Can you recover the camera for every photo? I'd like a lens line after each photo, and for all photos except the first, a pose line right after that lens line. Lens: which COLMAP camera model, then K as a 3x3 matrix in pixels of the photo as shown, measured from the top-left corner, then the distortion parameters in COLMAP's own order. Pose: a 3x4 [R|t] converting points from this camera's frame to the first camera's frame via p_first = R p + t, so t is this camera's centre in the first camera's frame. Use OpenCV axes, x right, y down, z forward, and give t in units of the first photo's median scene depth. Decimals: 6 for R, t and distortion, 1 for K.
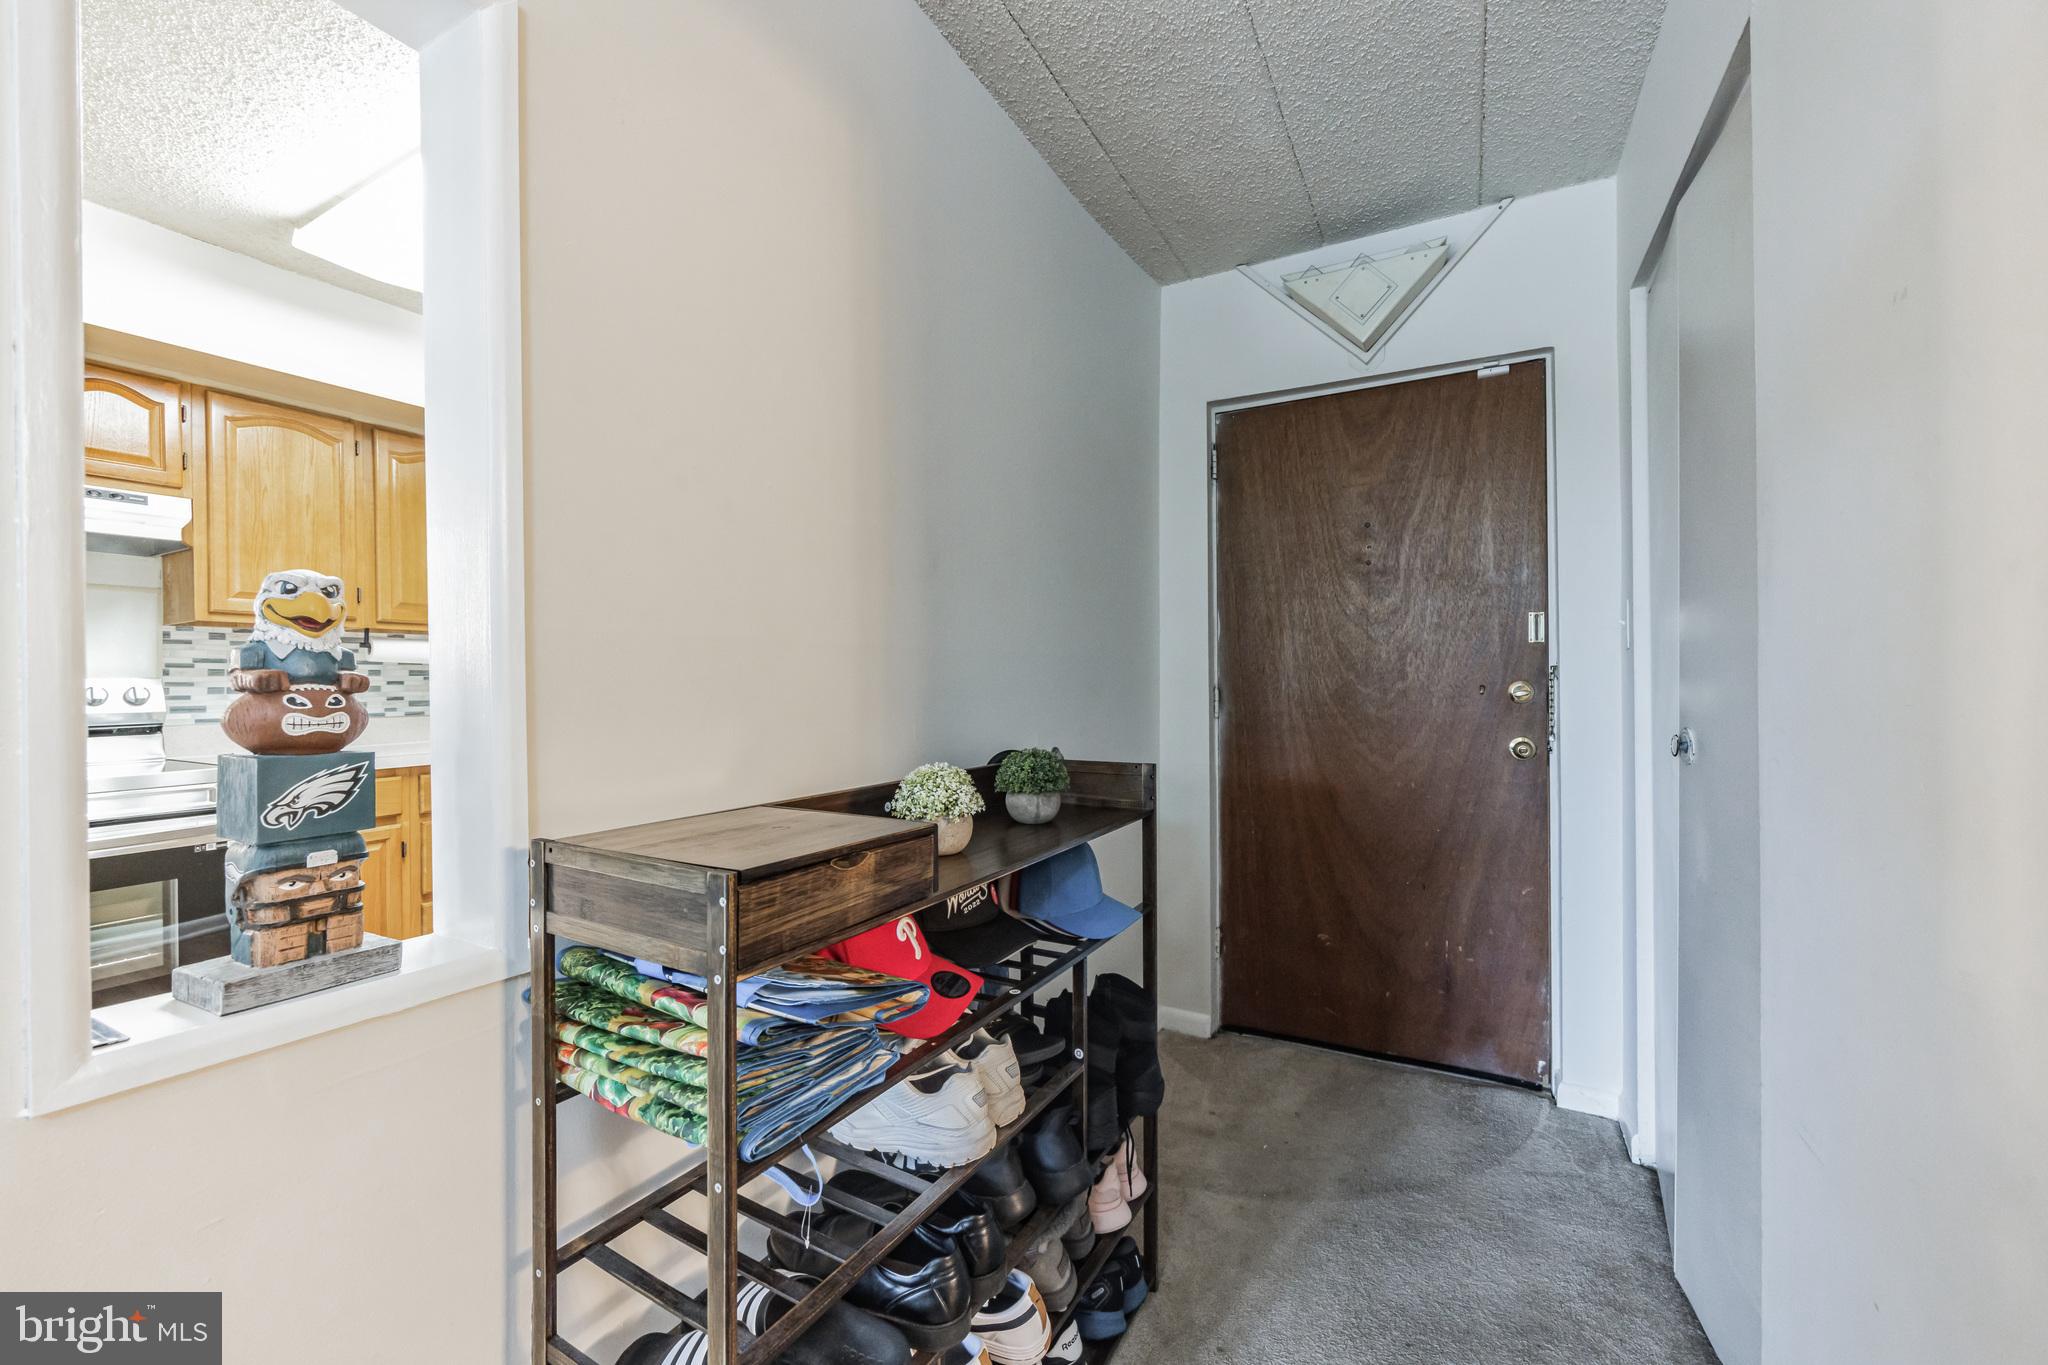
lens RADIAL K [[823.7, 0, 1011.4], [0, 823.7, 681.6], [0, 0, 1]] dist [-0.000917, -0.000166]
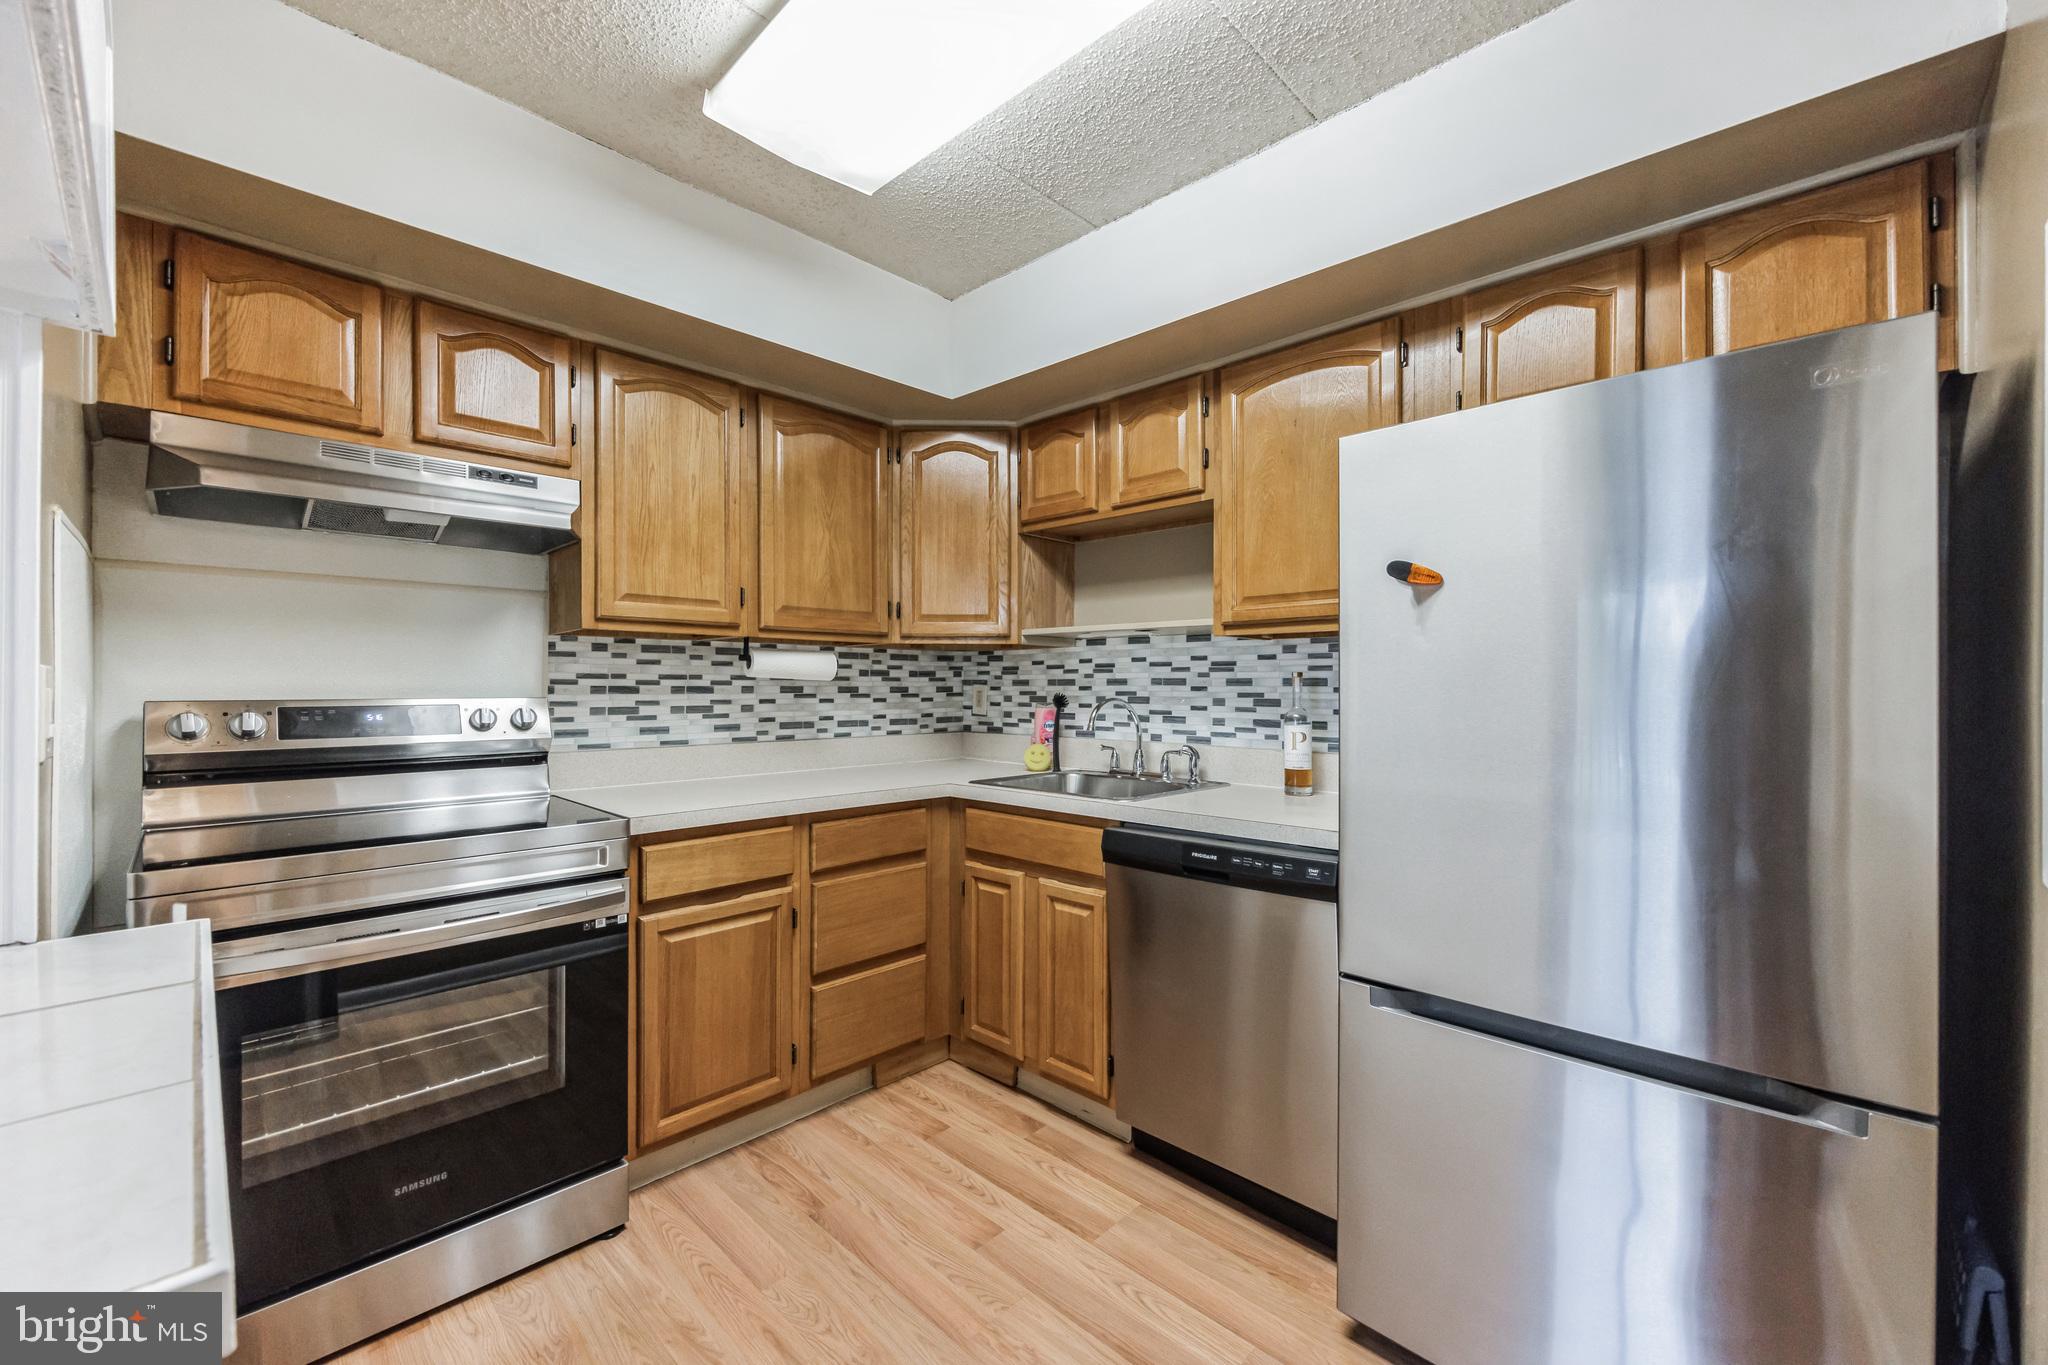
lens RADIAL K [[818.1, 0, 1018.1], [0, 818.1, 688.8], [0, 0, 1]] dist [-0.001193, -0.000163]
pose [[0.964346, 0.013698, -0.264289, -0.335447], [-0.012905, 0.999906, 0.004739, -0.022682], [0.264329, -0.001159, 0.964432, 0.309128]]
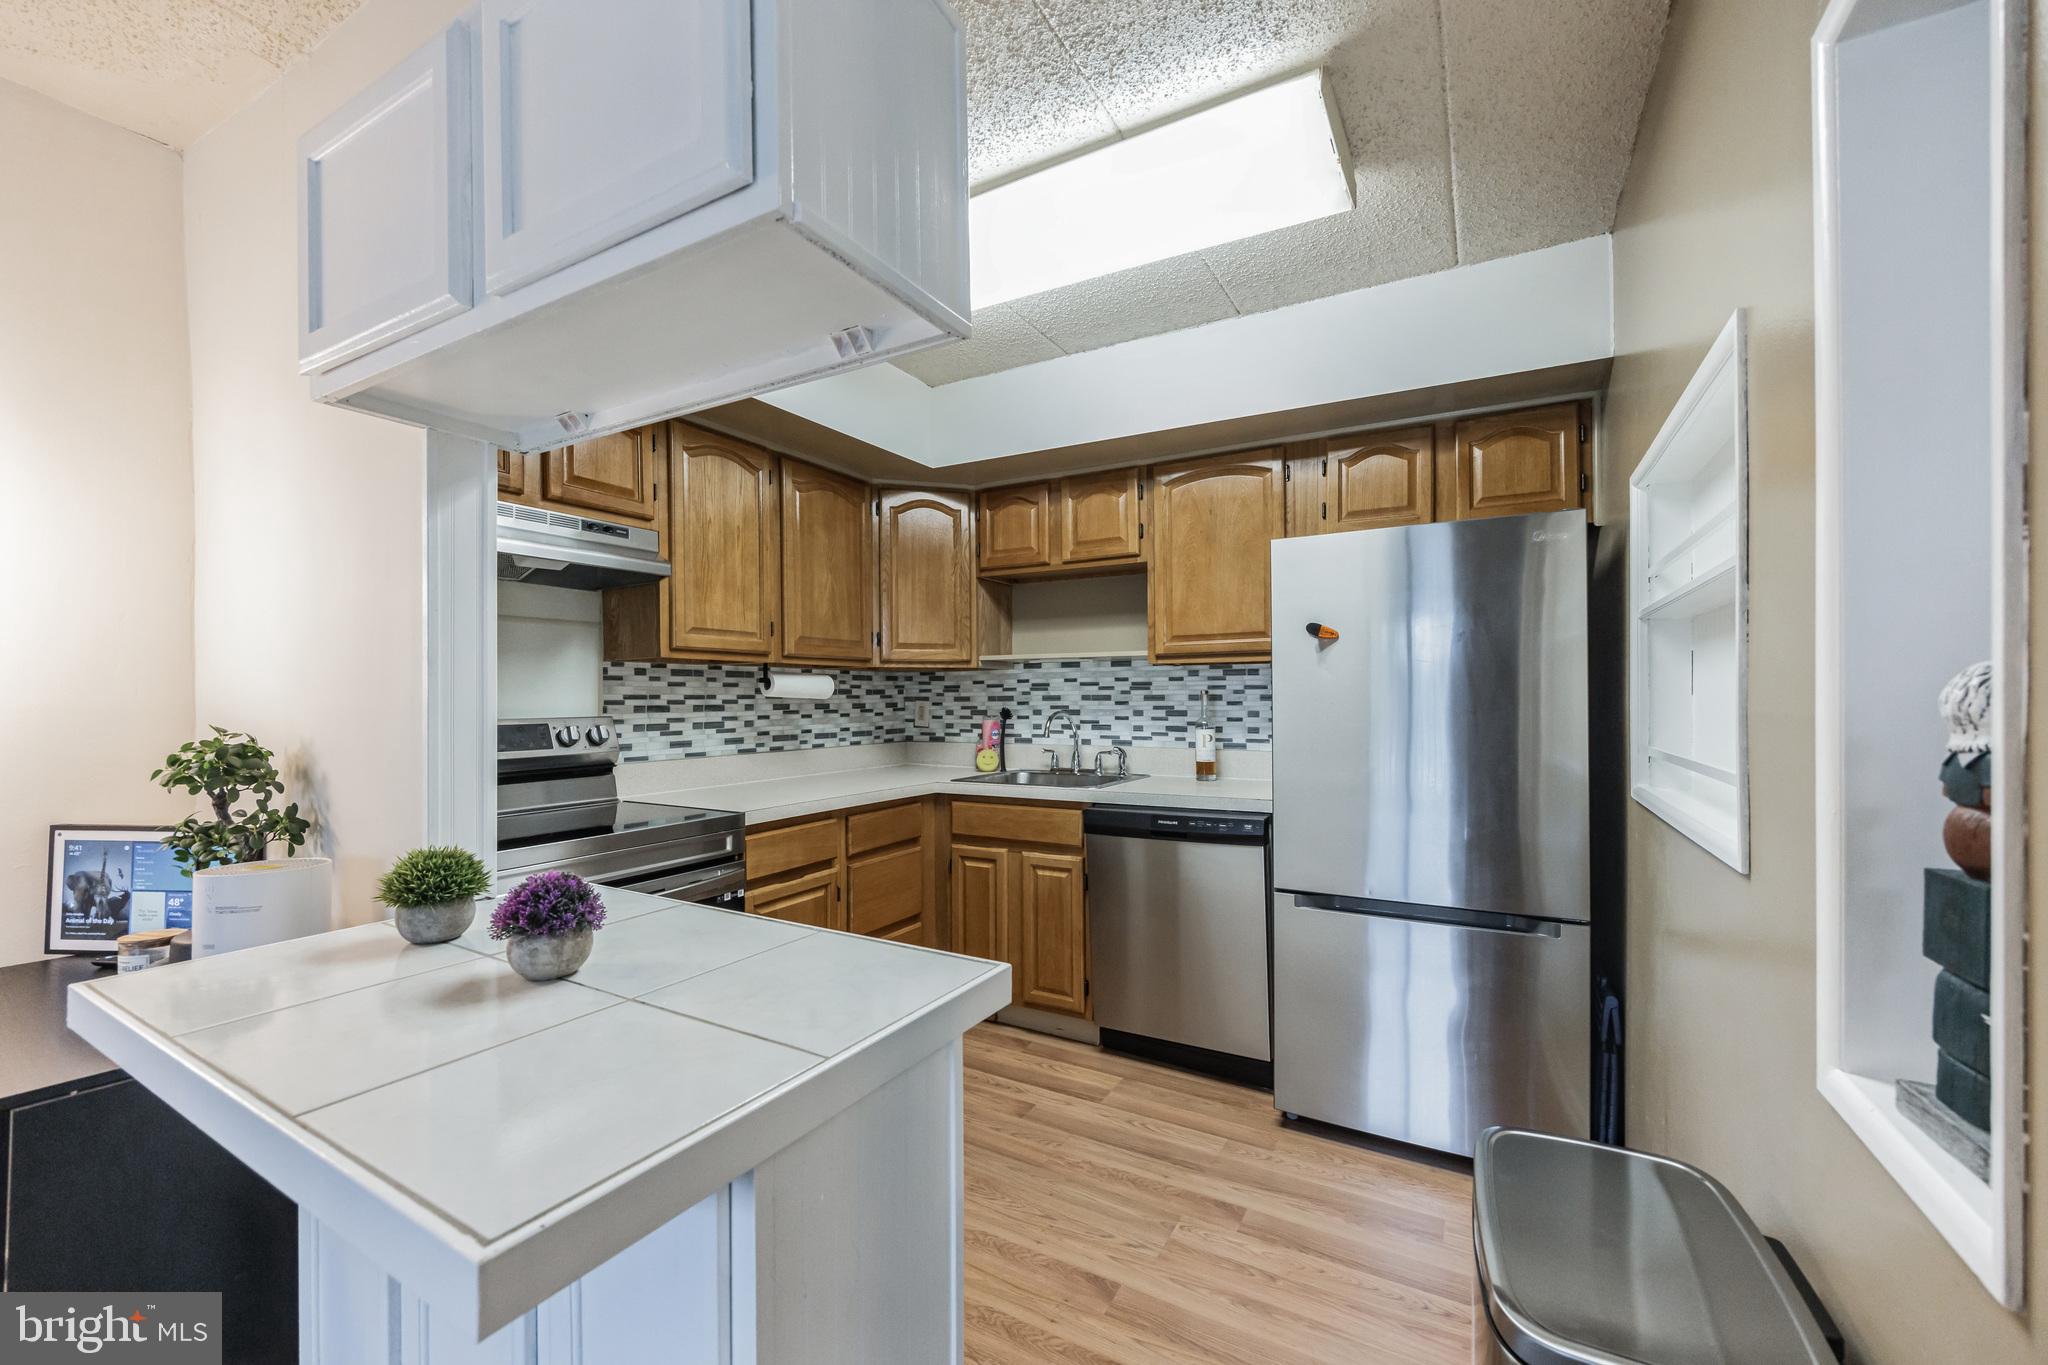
lens RADIAL K [[818.9, 0, 1019.6], [0, 818.9, 701.1], [0, 0, 1]] dist [0.000525, 0.000001]
pose [[0.999848, 0.005203, -0.016614, -0.522115], [-0.005160, 0.999983, 0.002639, -0.026474], [0.016627, -0.002553, 0.999858, 0.043231]]
